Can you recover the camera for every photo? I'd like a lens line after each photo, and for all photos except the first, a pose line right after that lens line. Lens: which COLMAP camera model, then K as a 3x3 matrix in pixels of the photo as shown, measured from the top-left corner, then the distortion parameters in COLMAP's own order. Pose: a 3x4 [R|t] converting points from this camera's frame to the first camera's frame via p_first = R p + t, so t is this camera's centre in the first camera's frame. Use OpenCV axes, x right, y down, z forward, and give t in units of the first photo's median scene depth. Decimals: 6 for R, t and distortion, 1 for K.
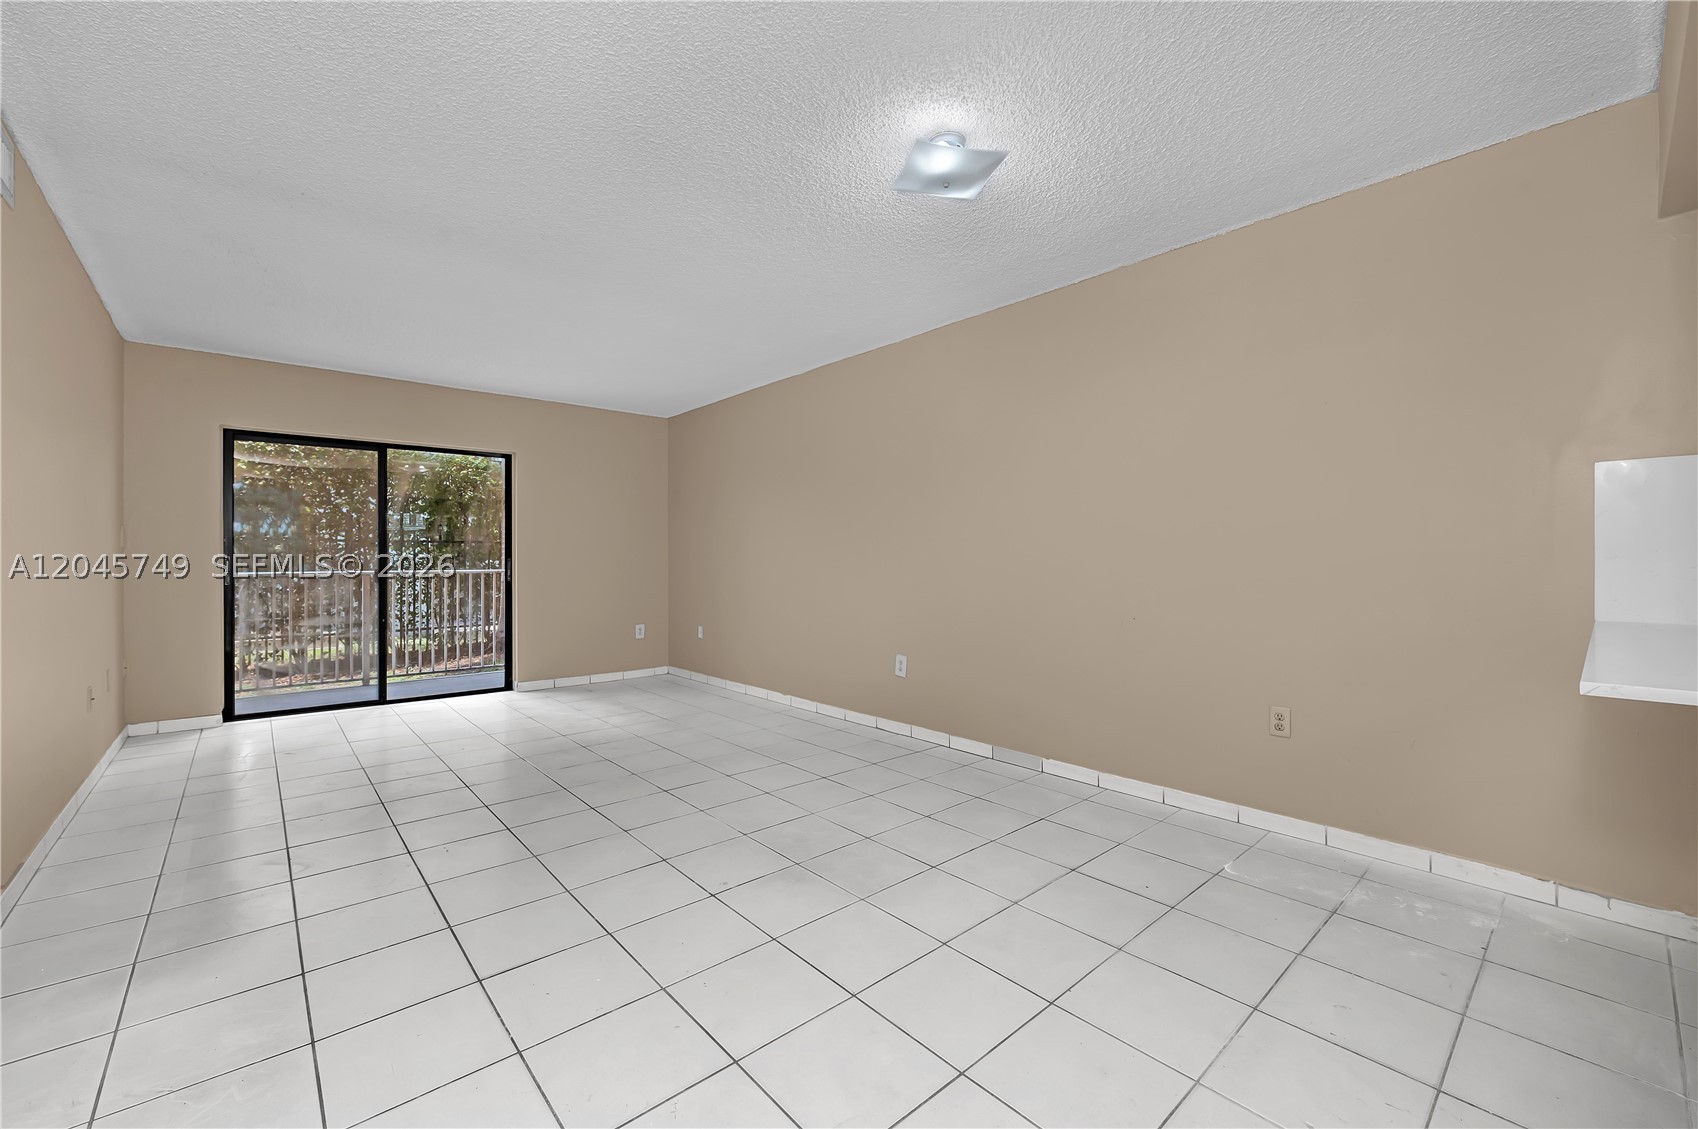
lens RADIAL K [[681.0, 0, 847.0], [0, 681.0, 566.3], [0, 0, 1]] dist [-0.001663, -0.000061]
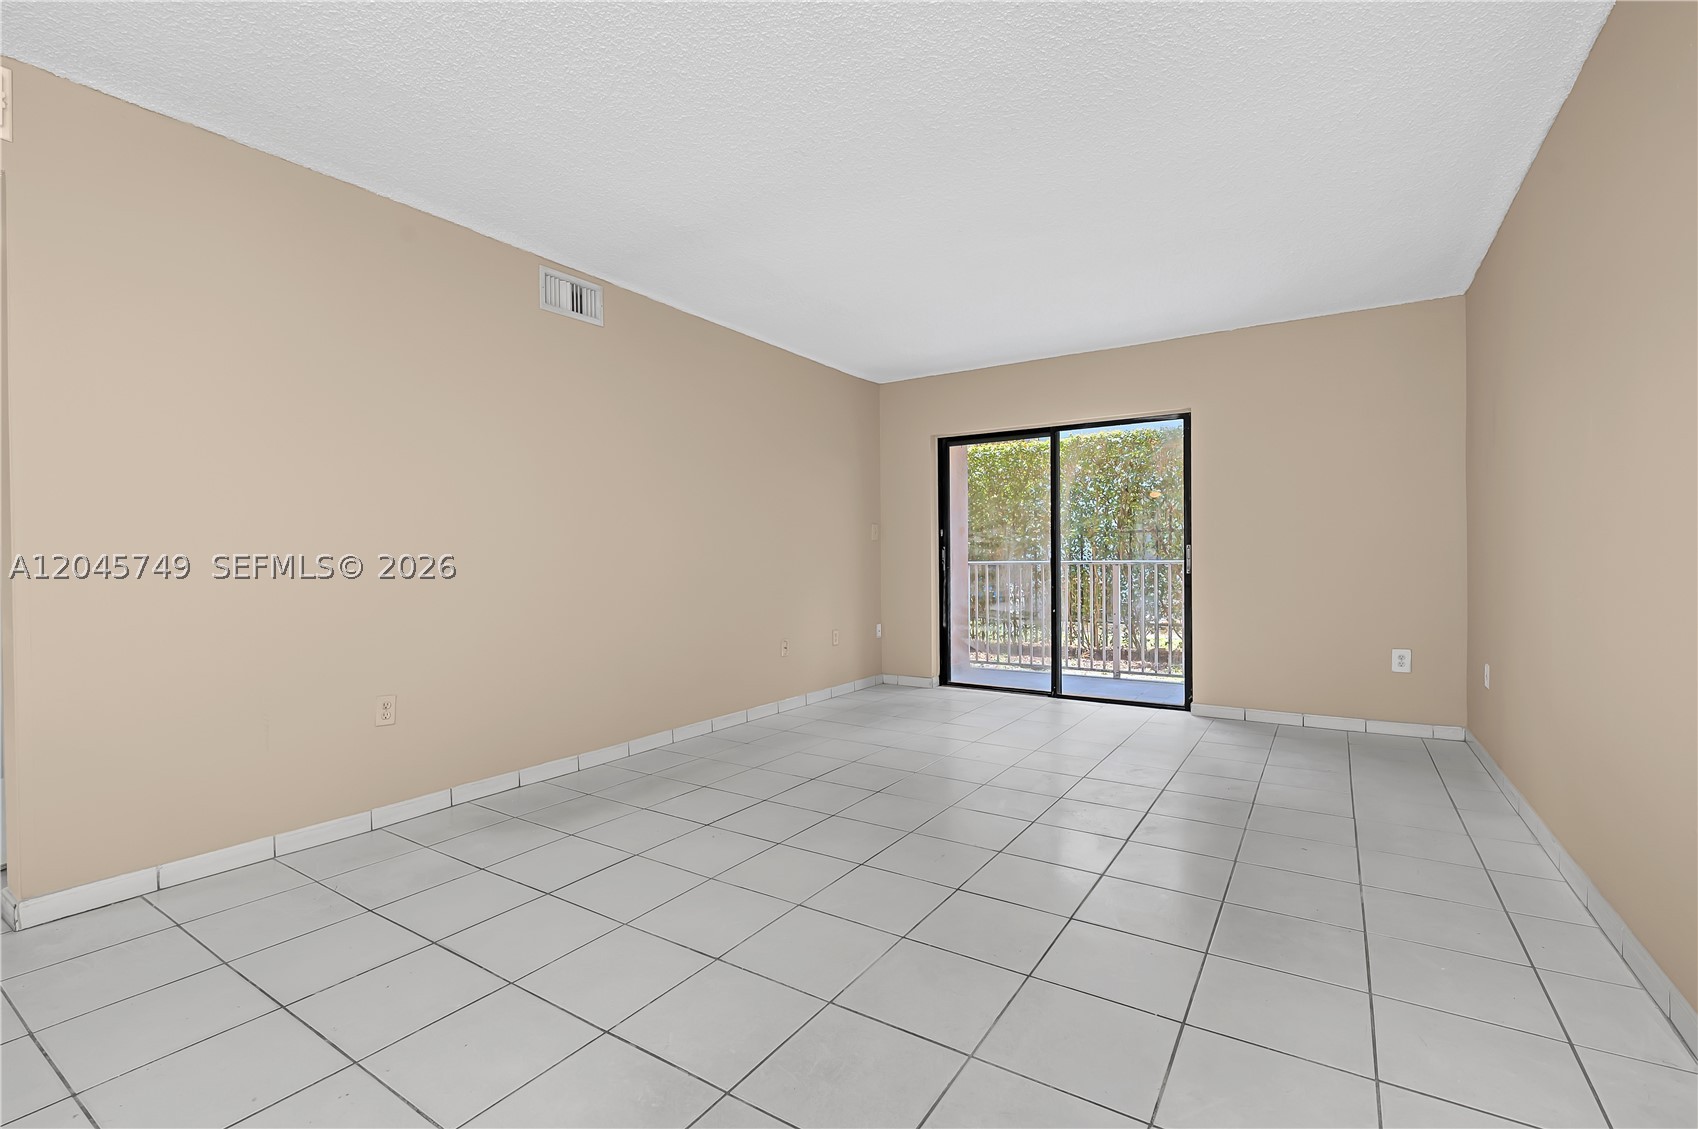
lens RADIAL K [[735.8, 0, 852.8], [0, 735.8, 556.0], [0, 0, 1]] dist [0.010836, -0.000950]
pose [[0.279918, -0.003580, -0.960017, 0.241218], [-0.002676, 0.999986, -0.004510, 0.008038], [0.960020, 0.003832, 0.279905, 0.435401]]
